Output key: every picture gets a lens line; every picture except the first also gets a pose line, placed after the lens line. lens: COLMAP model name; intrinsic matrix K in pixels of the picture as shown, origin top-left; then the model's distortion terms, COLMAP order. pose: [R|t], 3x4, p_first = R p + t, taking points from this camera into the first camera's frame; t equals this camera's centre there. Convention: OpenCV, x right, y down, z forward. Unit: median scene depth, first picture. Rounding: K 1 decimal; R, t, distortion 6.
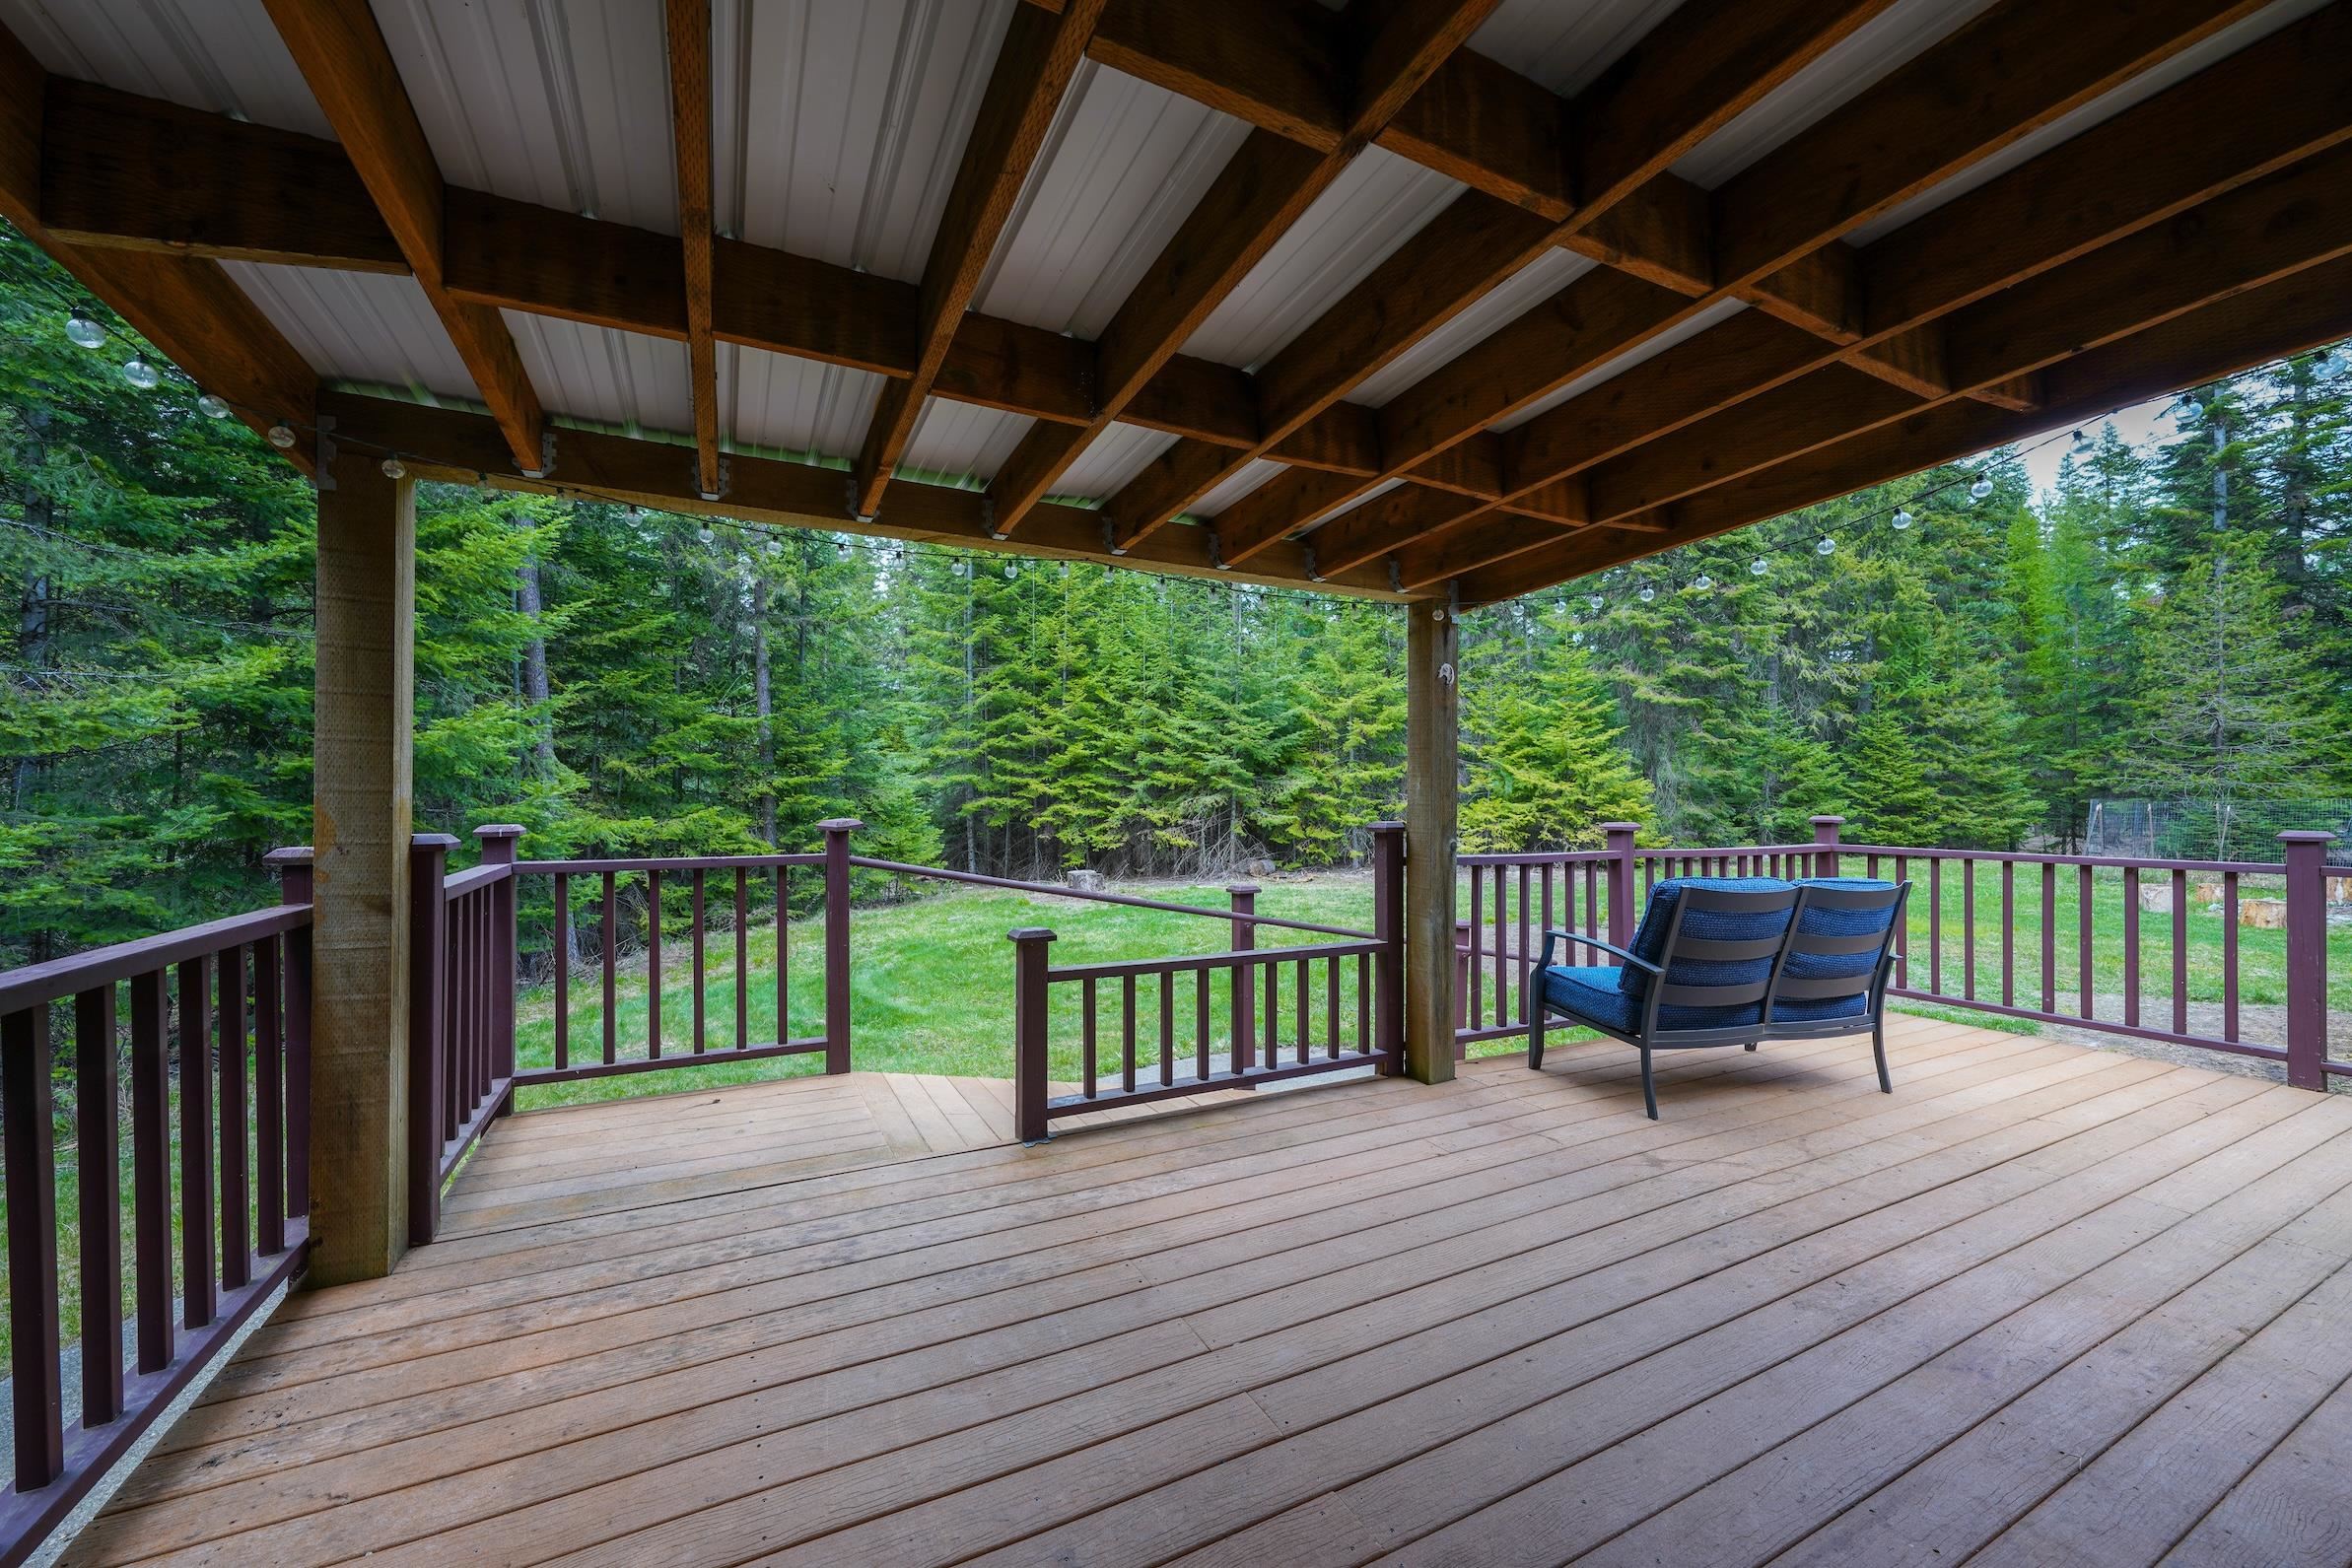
lens RADIAL K [[911.4, 0, 1176.0], [0, 911.4, 784.0], [0, 0, 1]] dist [-0.000006, 0.000070]
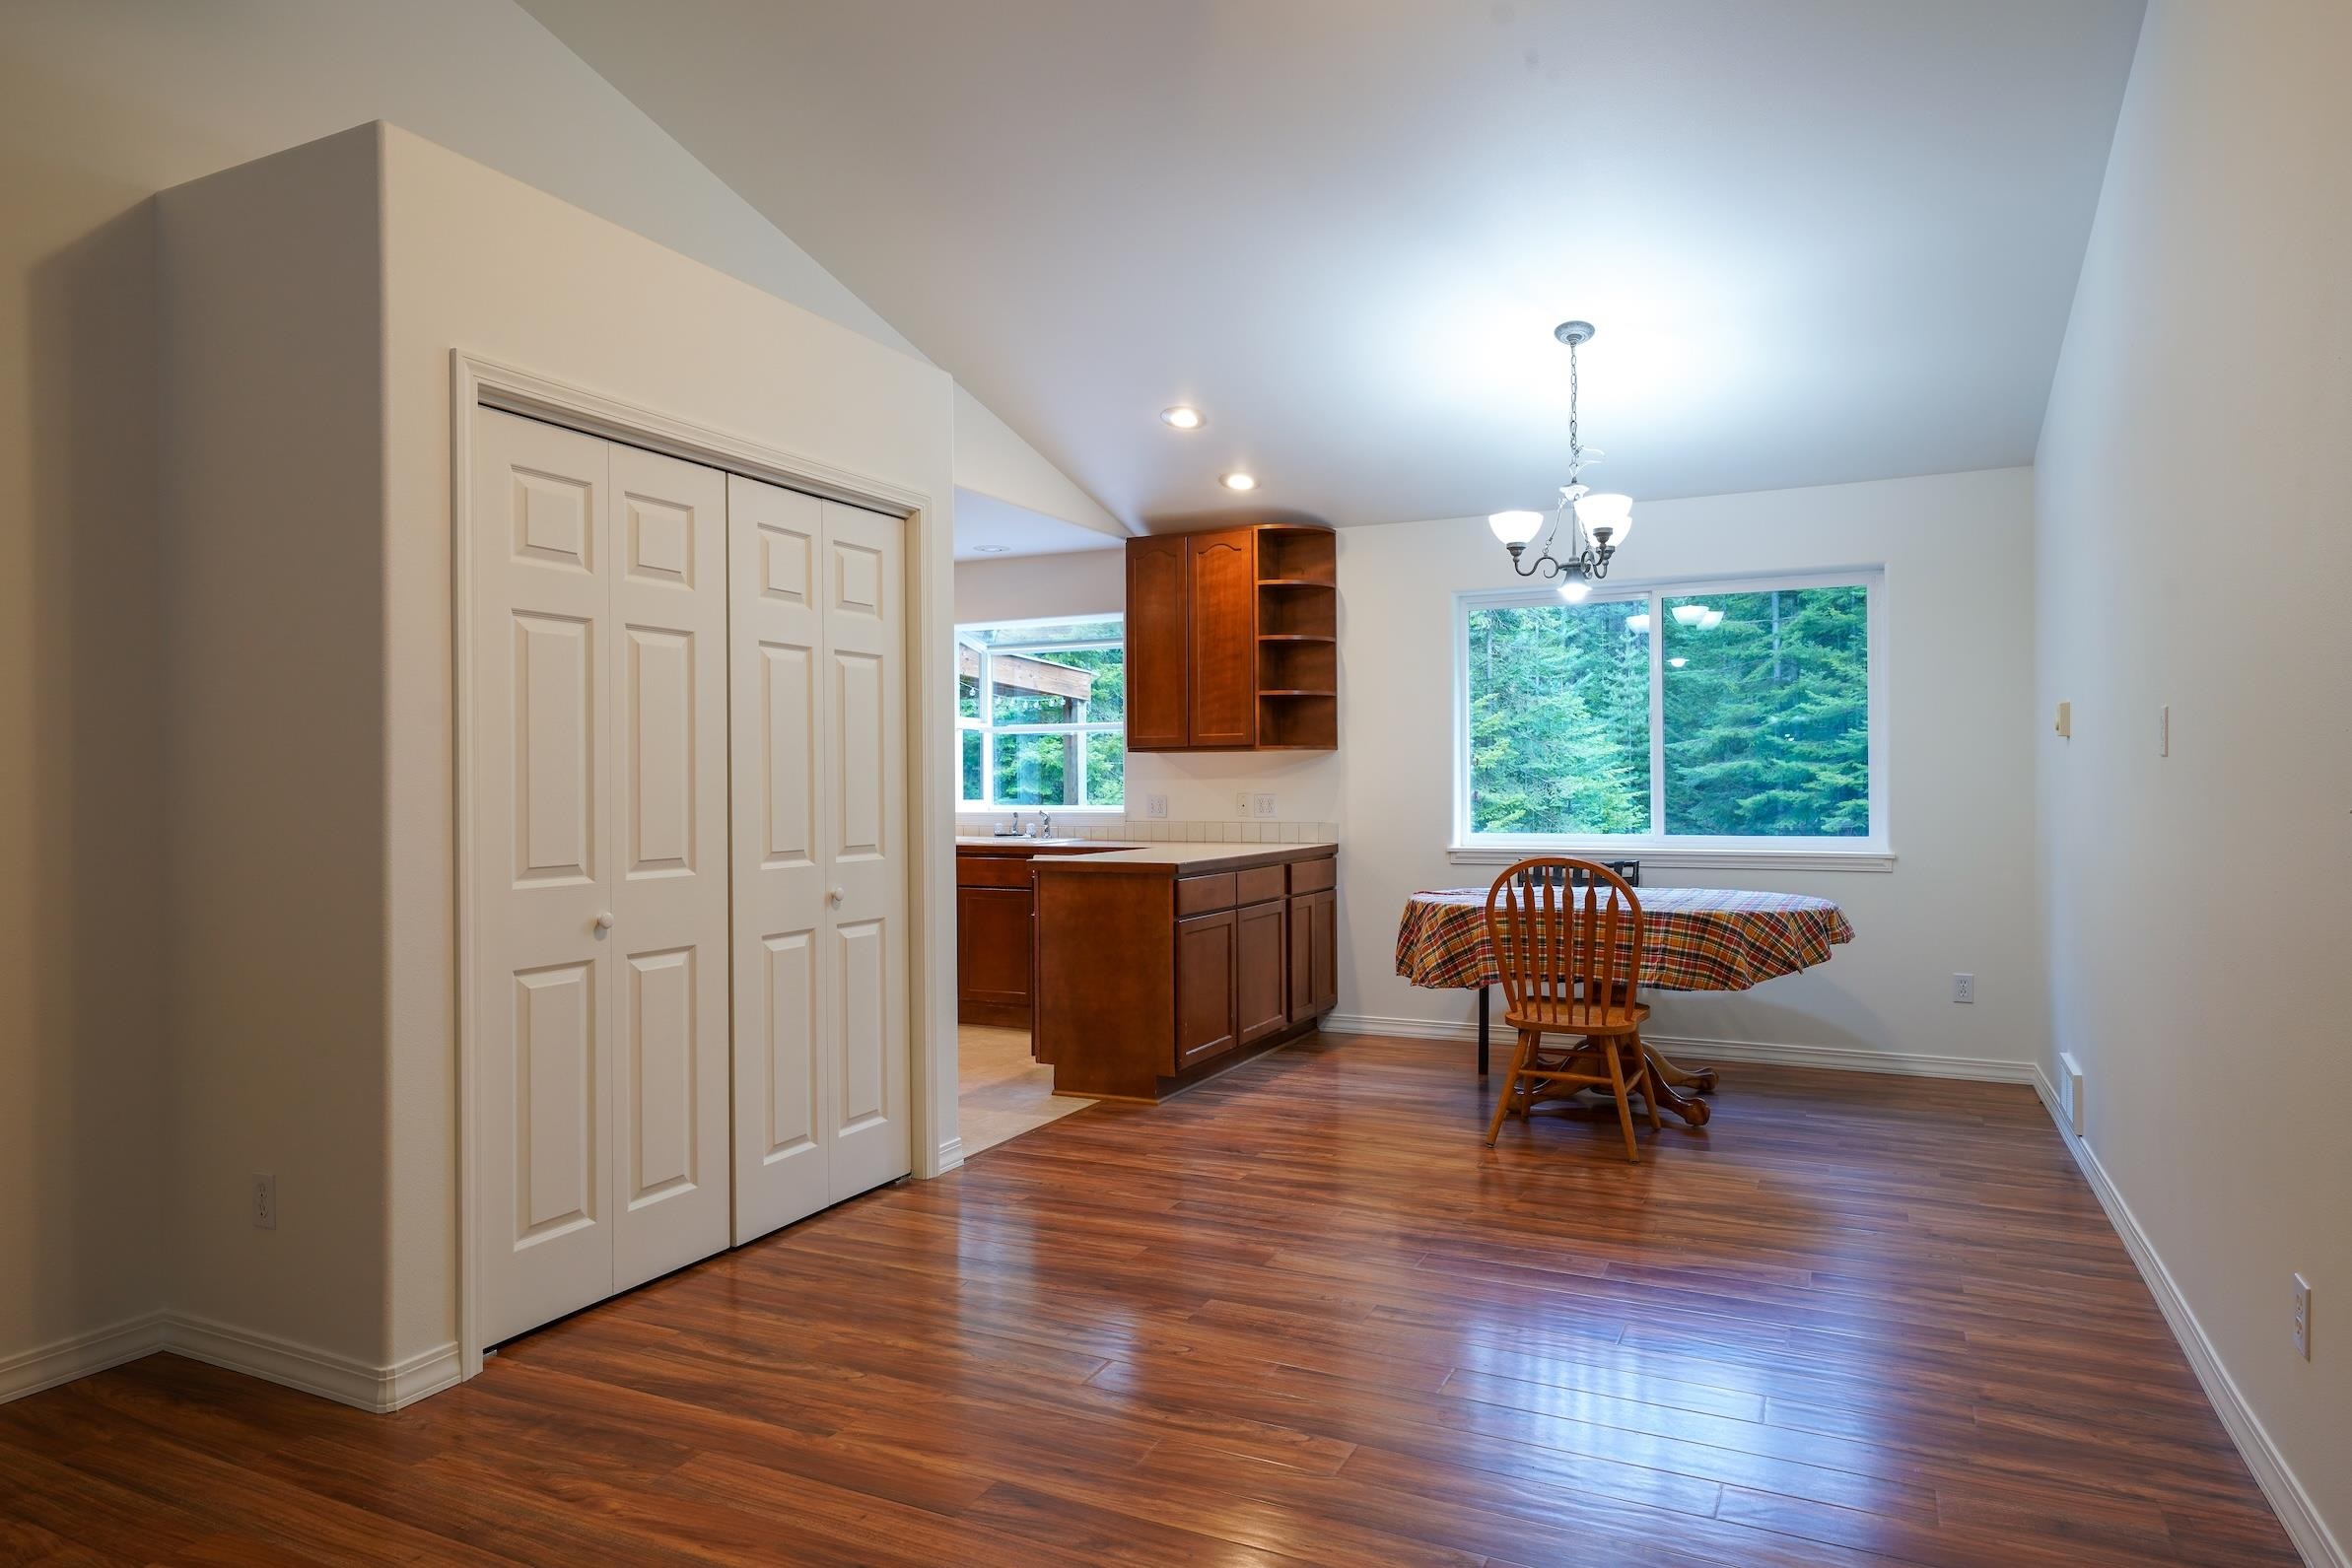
lens RADIAL K [[1390.6, 0, 1176.0], [0, 1390.6, 784.0], [0, 0, 1]] dist [0.003645, 0.000412]
pose [[0.595543, -0.010398, -0.803256, 0.429008], [0.018589, 0.999827, 0.000840, -0.000645], [0.803108, -0.015431, 0.595634, -0.083632]]
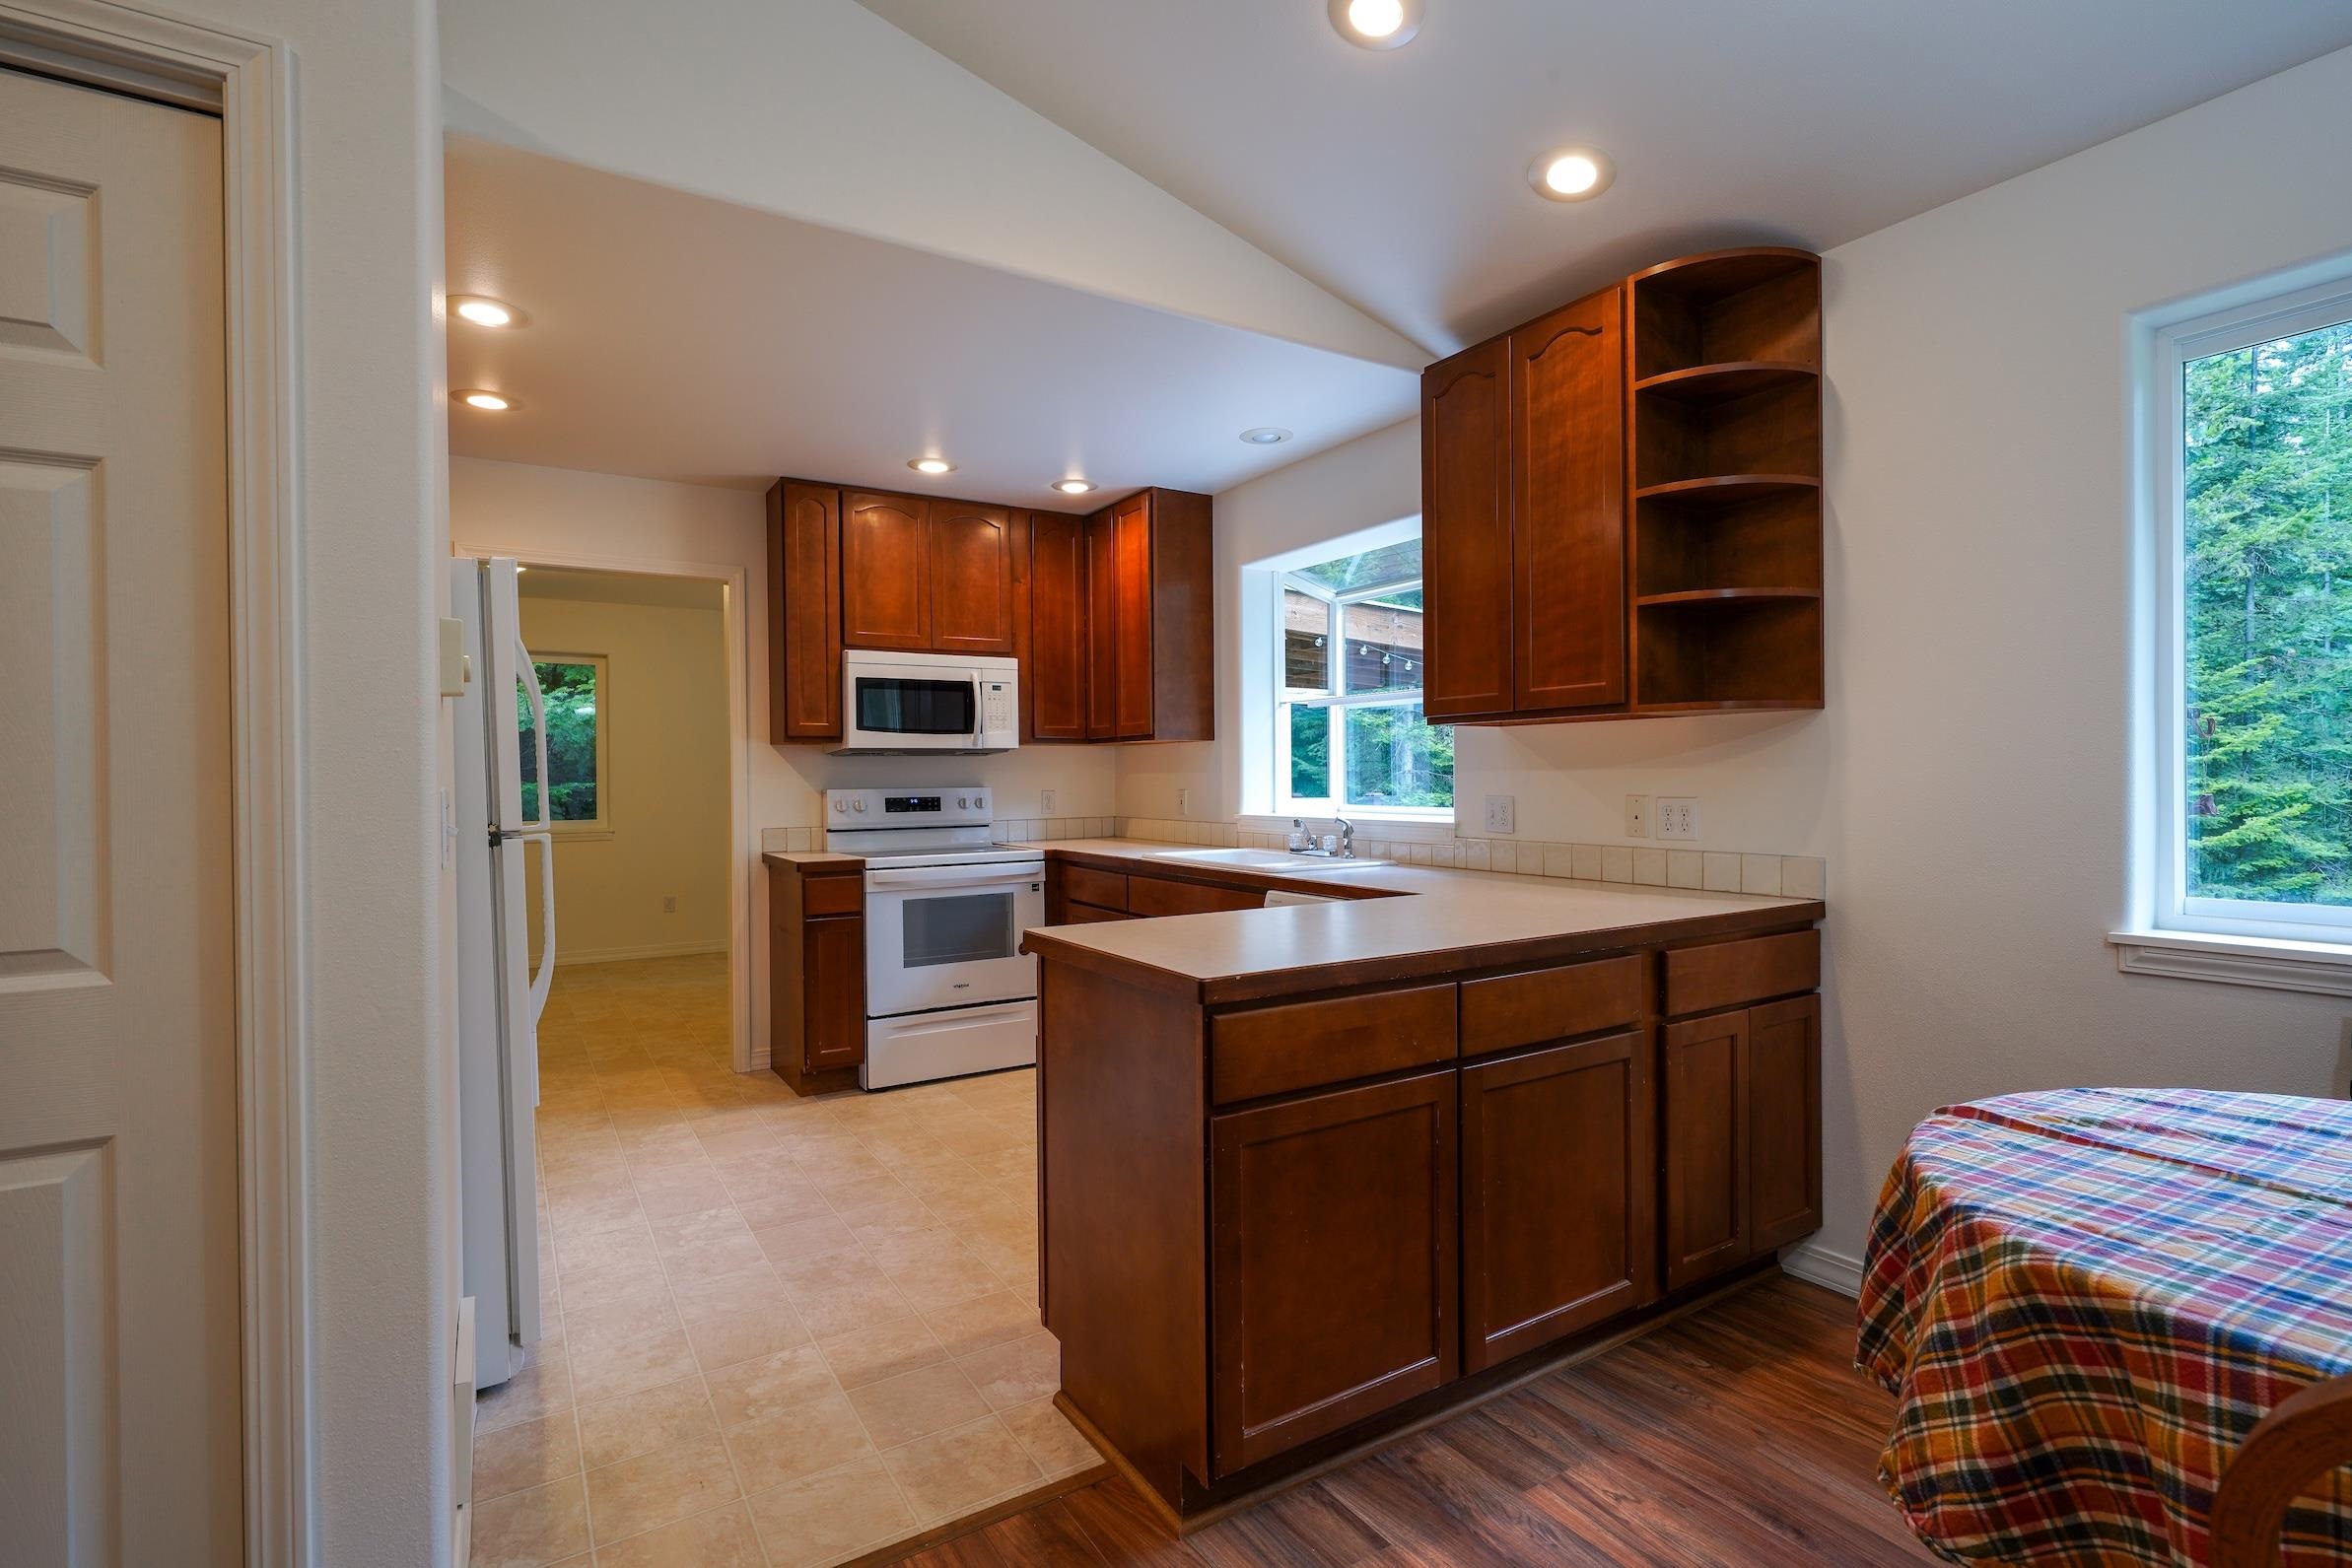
lens RADIAL K [[1095.5, 0, 1176.0], [0, 1095.5, 784.0], [0, 0, 1]] dist [0.000044, -0.000058]
pose [[0.084274, -0.000380, -0.996443, 0.329966], [0.018824, 0.999822, 0.001210, -0.000628], [0.996265, -0.018859, 0.084266, 0.031420]]
